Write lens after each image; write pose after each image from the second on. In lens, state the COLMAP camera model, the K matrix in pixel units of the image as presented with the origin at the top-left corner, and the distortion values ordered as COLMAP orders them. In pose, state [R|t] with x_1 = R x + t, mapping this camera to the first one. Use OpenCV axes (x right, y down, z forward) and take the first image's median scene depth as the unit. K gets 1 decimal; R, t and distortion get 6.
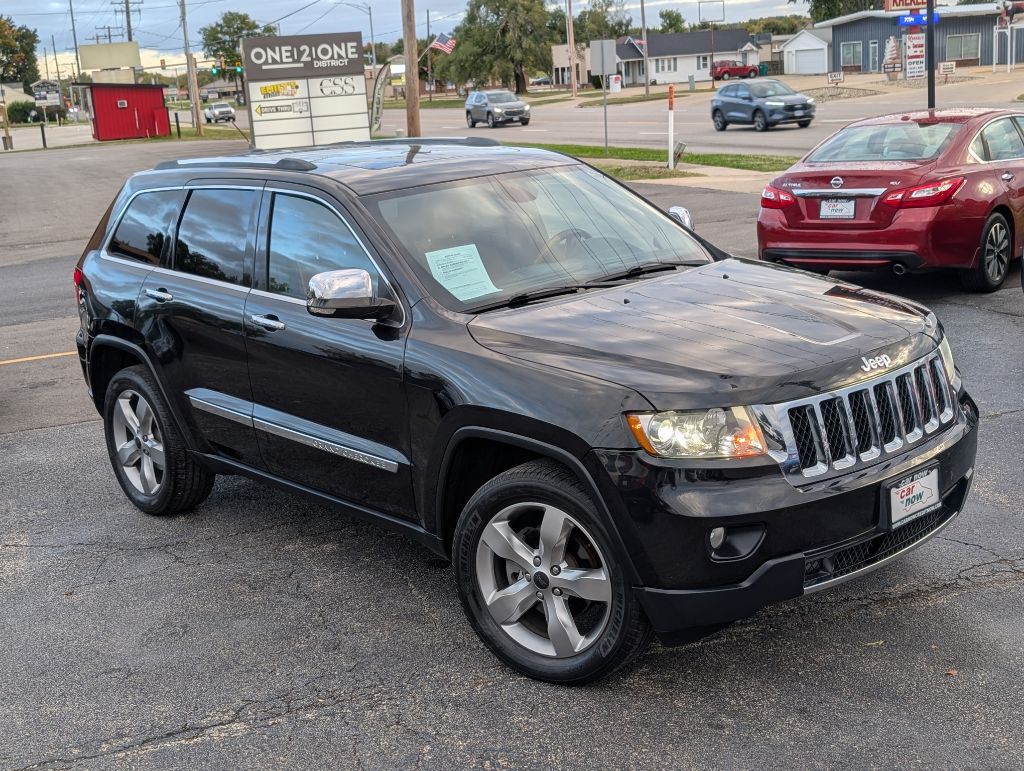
lens RADIAL K [[1306.4, 0, 496.4], [0, 1306.4, 412.5], [0, 0, 1]] dist [0.035058, -0.021418]
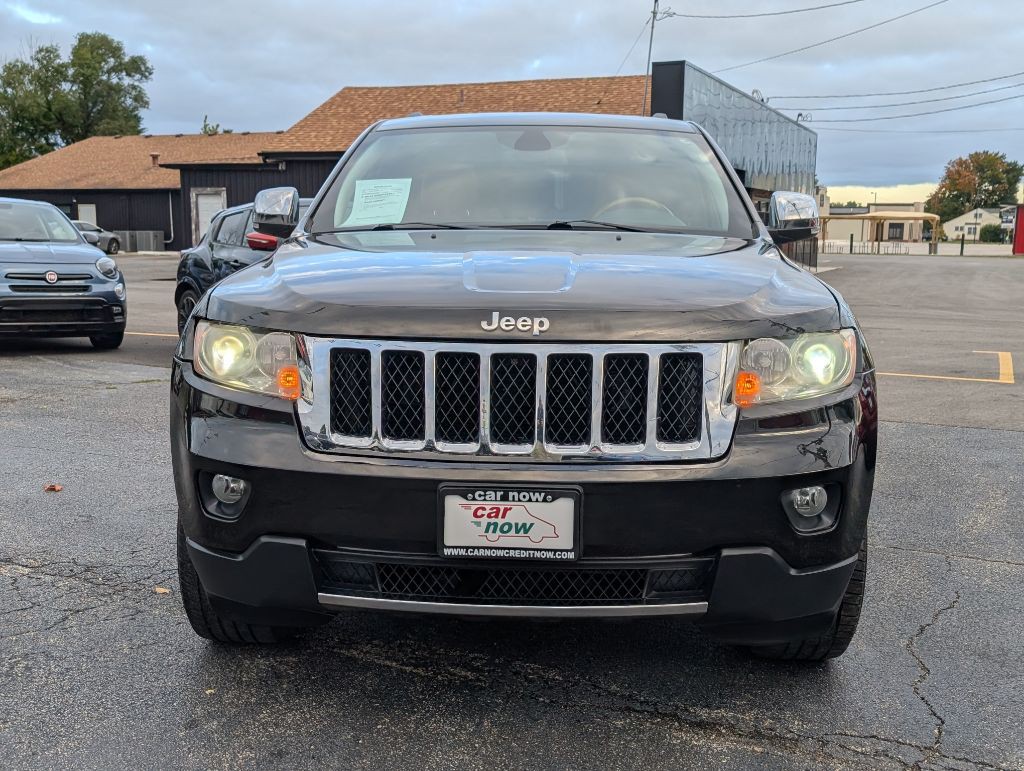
lens RADIAL K [[1115.5, 0, 511.7], [0, 1115.5, 383.8], [0, 0, 1]] dist [0.015214, -0.000988]
pose [[0.718792, 0.176922, -0.672336, 0.652222], [-0.238160, 0.971226, 0.000957, -0.006467], [0.653159, 0.159435, 0.740245, 0.534023]]
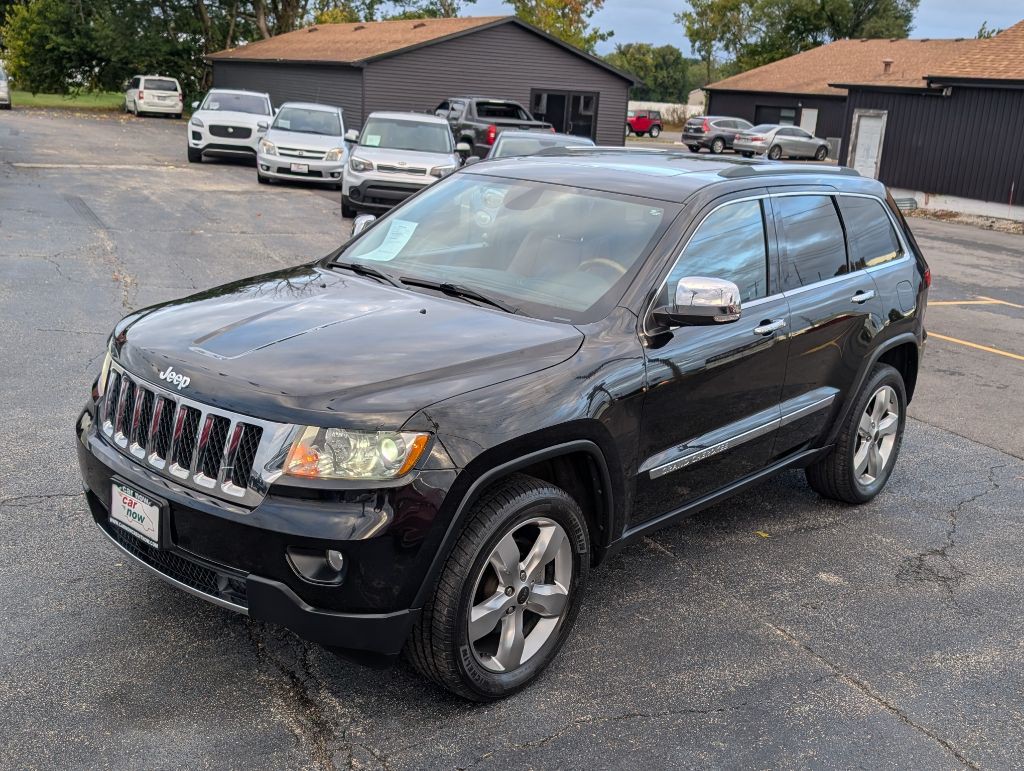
lens RADIAL K [[1129.1, 0, 510.5], [0, 1129.1, 383.5], [0, 0, 1]] dist [0.002355, 0.008465]
pose [[0.123077, 0.333197, -0.934790, 1.053710], [-0.328314, 0.902582, 0.278490, -0.334317], [0.936516, 0.272628, 0.220480, 0.990665]]
